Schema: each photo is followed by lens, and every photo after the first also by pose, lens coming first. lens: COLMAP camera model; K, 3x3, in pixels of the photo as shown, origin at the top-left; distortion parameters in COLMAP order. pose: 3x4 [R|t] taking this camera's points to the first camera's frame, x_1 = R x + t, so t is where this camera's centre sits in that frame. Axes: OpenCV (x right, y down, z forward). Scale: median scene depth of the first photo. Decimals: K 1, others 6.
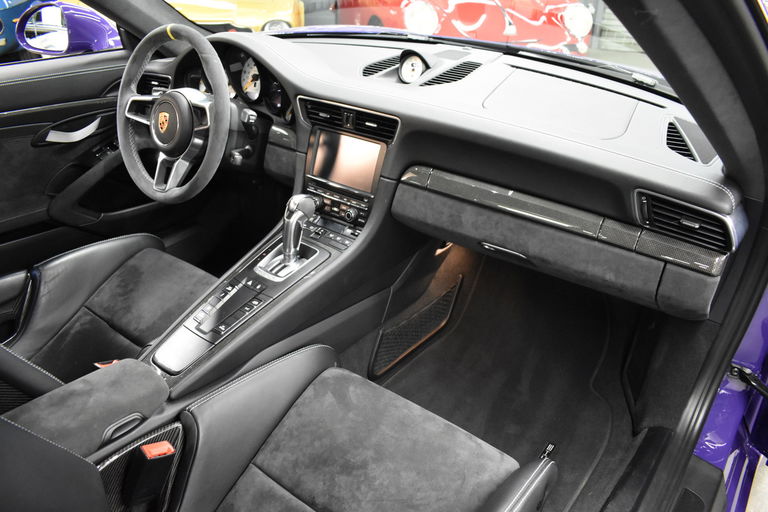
lens RADIAL K [[594.8, 0, 384.0], [0, 594.8, 256.0], [0, 0, 1]] dist [-0.092604, 0.005206]
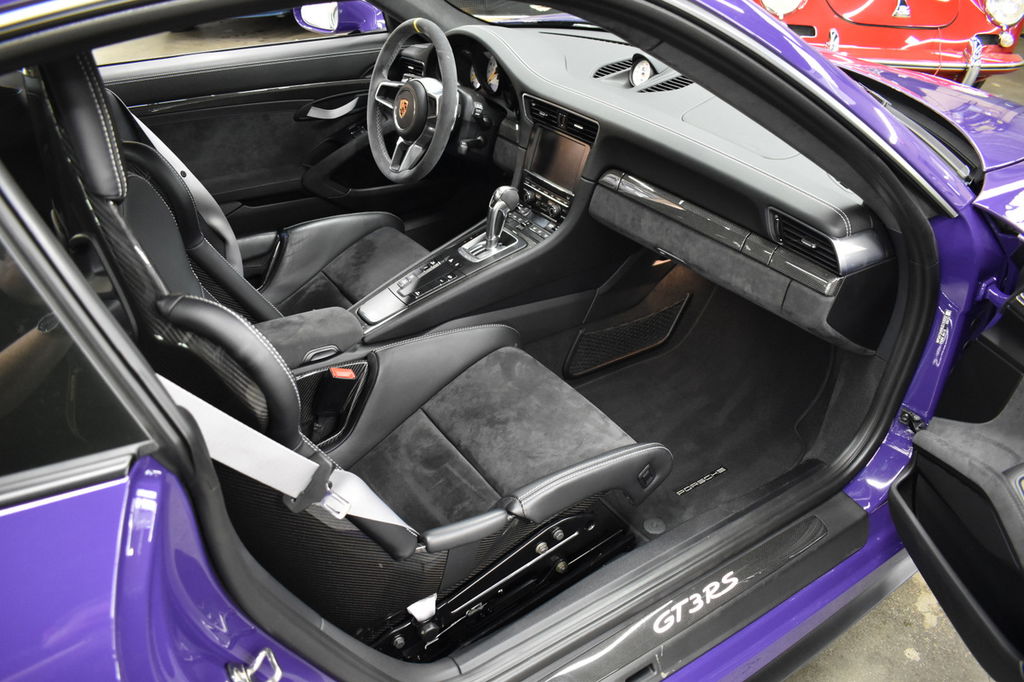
lens RADIAL K [[793.1, 0, 512.0], [0, 793.1, 341.0], [0, 0, 1]] dist [-0.092604, 0.005206]
pose [[0.947006, 0.152494, -0.282709, 0.304614], [-0.133771, 0.987403, 0.084506, 0.050052], [0.292034, -0.042210, 0.955476, -0.370886]]
